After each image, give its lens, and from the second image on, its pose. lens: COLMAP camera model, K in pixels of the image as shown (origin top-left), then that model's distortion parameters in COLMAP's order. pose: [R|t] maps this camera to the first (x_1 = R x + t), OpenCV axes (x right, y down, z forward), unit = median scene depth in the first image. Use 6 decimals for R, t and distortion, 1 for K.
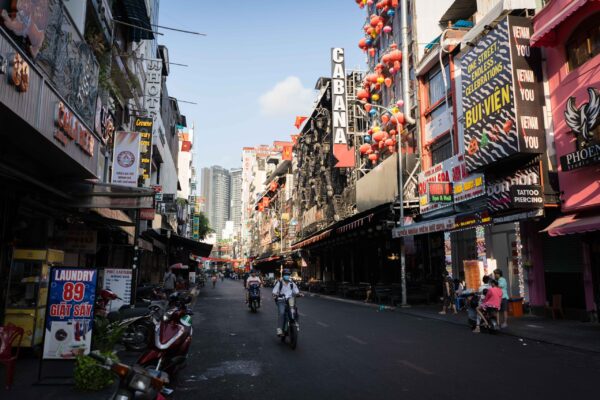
lens RADIAL K [[479.2, 0, 300.0], [0, 479.2, 200.0], [0, 0, 1]] dist [-0.029304, 0.004642]
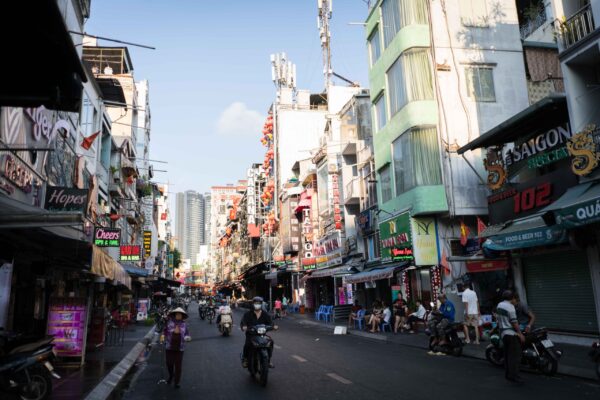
lens RADIAL K [[479.2, 0, 300.0], [0, 479.2, 200.0], [0, 0, 1]] dist [-0.029304, 0.004642]
pose [[0.998462, -0.022378, 0.050715, 0.072039], [0.024398, 0.998919, -0.039563, -0.053030], [-0.049775, 0.040740, 0.997929, -0.328362]]
